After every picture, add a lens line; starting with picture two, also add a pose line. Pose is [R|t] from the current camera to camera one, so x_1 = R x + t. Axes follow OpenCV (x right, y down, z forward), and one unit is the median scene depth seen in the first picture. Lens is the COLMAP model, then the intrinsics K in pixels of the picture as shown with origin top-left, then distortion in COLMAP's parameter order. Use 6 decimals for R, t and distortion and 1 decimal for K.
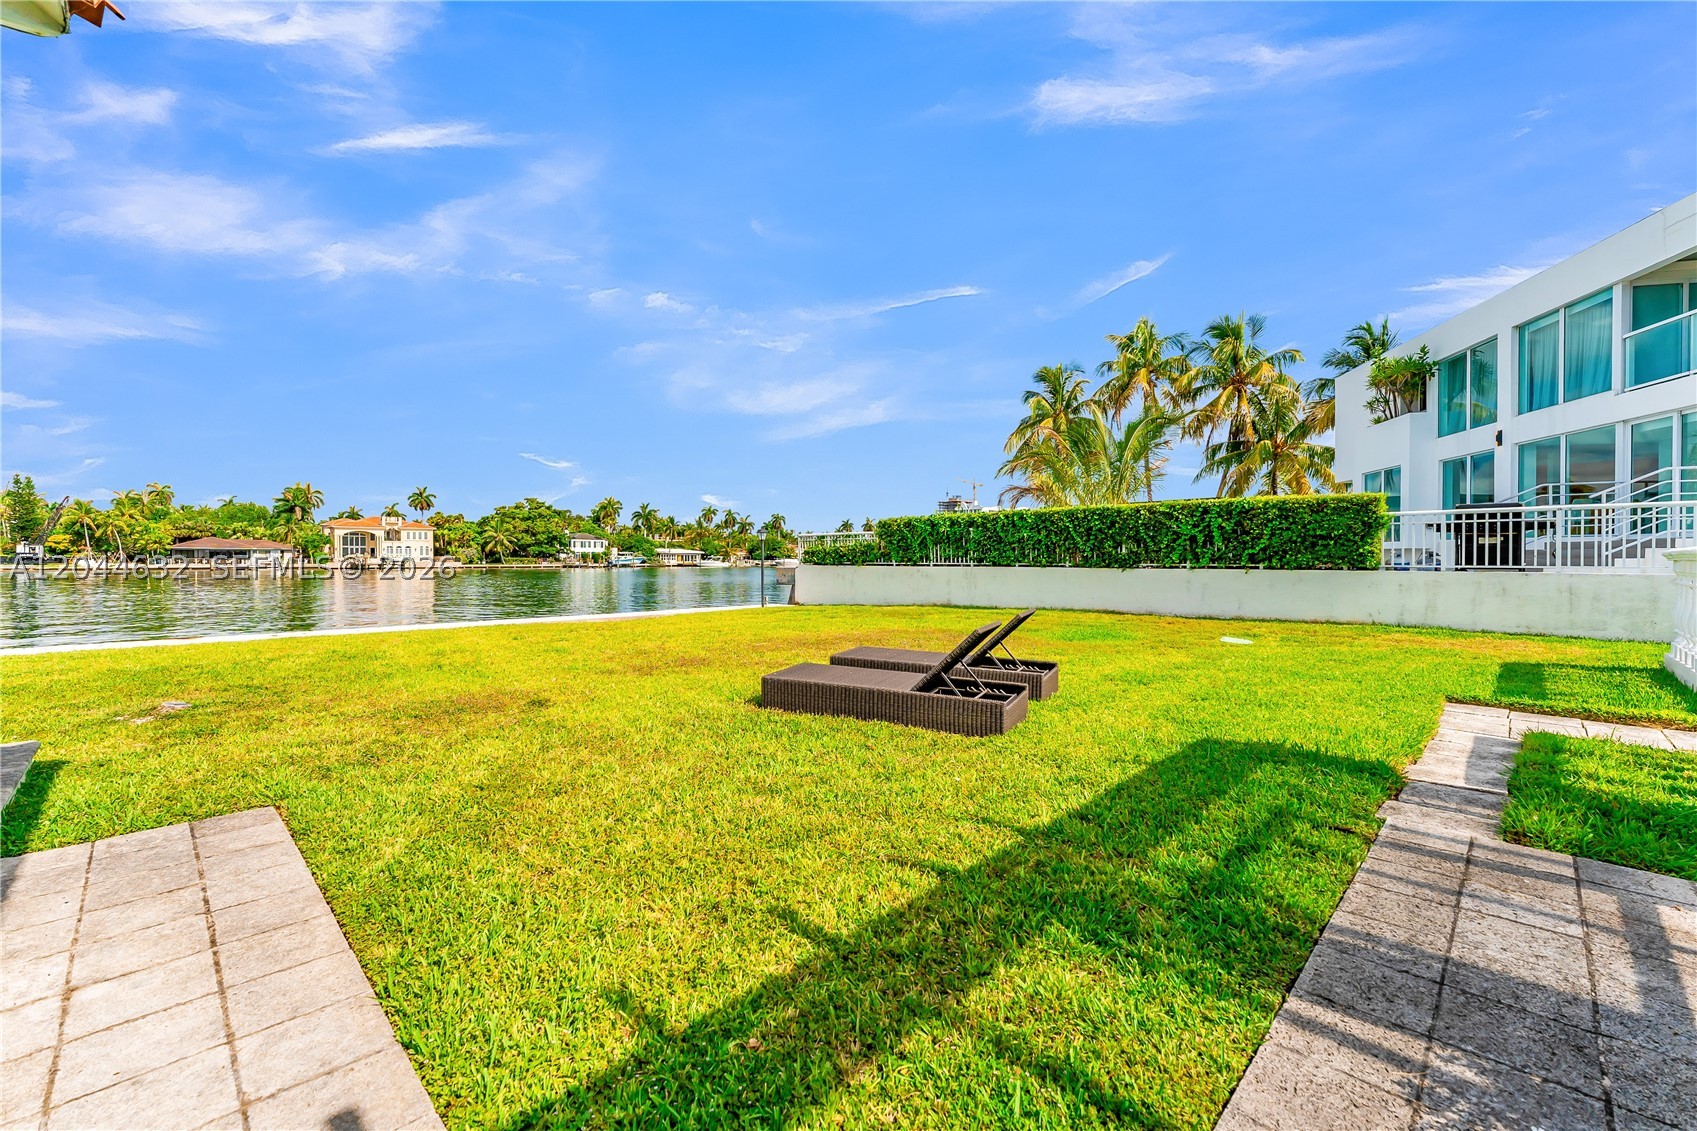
lens RADIAL K [[705.6, 0, 848.5], [0, 705.6, 565.5], [0, 0, 1]] dist [-0.000519, -0.000270]
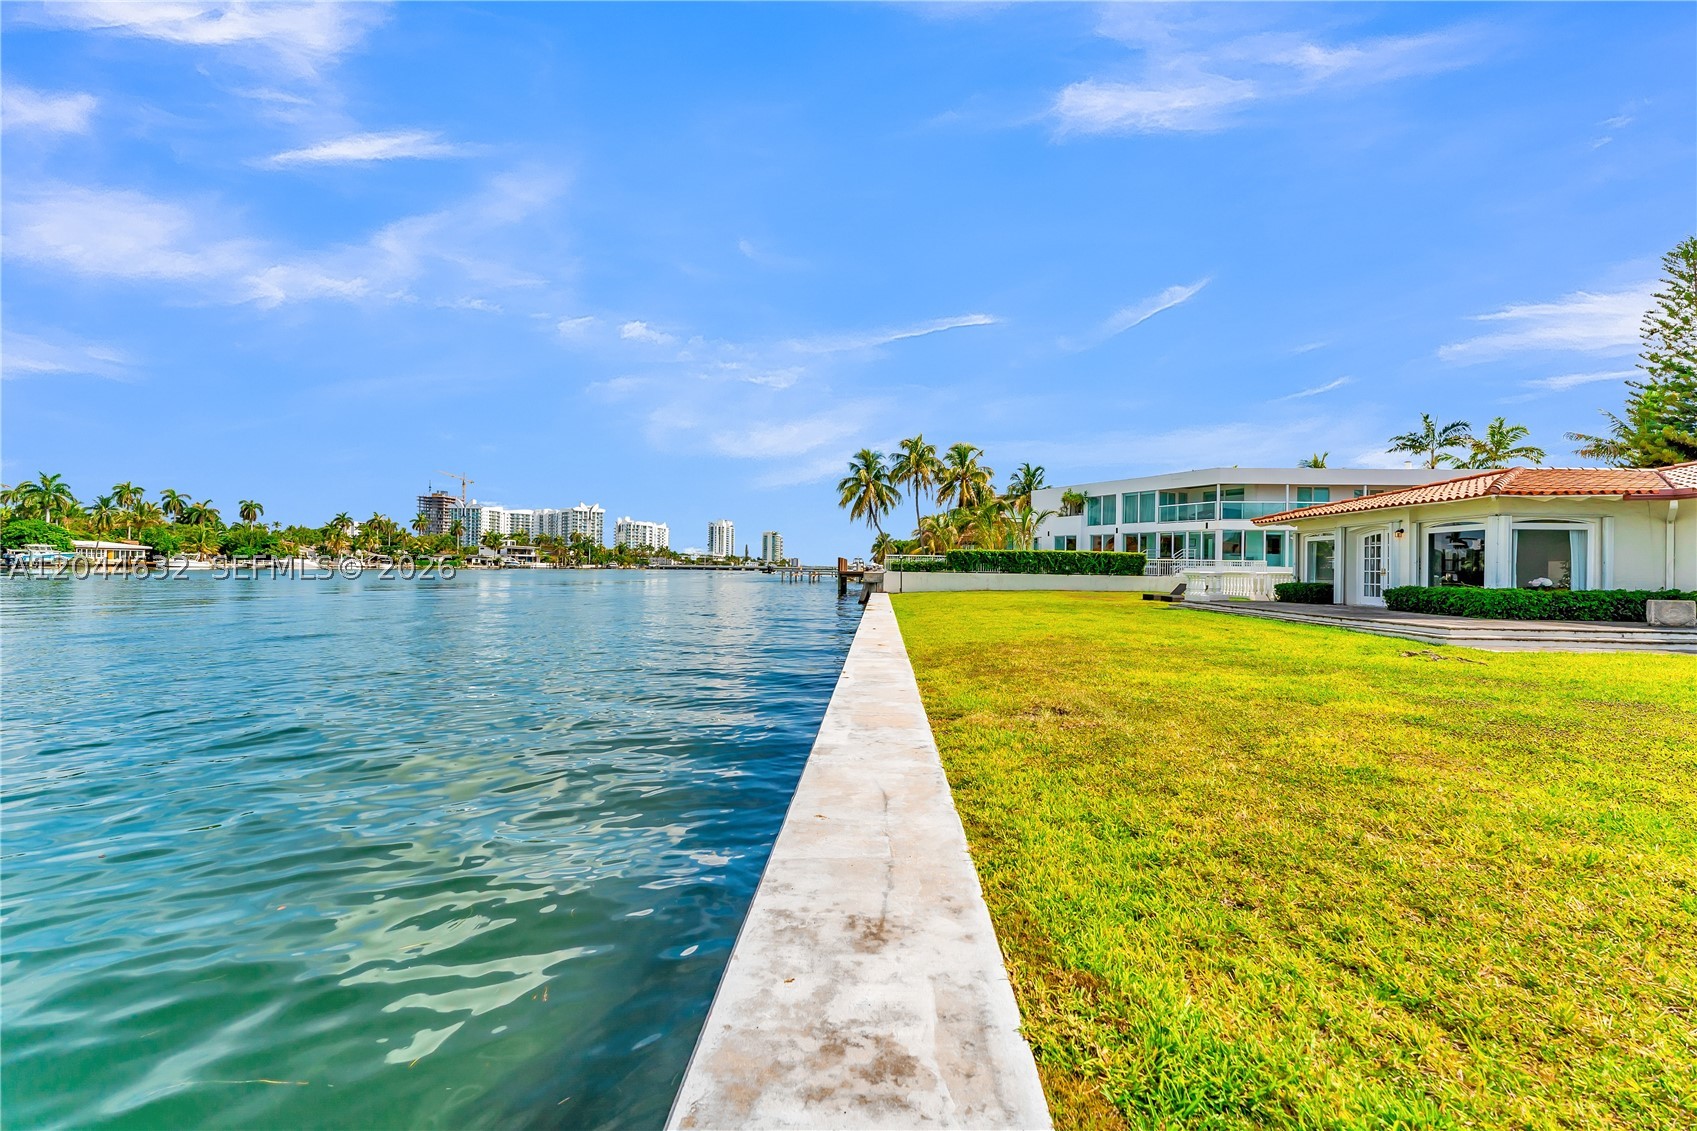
lens RADIAL K [[705.6, 0, 848.5], [0, 705.6, 565.5], [0, 0, 1]] dist [-0.000519, -0.000270]
pose [[0.736164, 0.016397, 0.676604, -1.032083], [-0.011633, 0.999865, -0.011574, 0.004980], [-0.676703, 0.000649, 0.736256, -0.216191]]
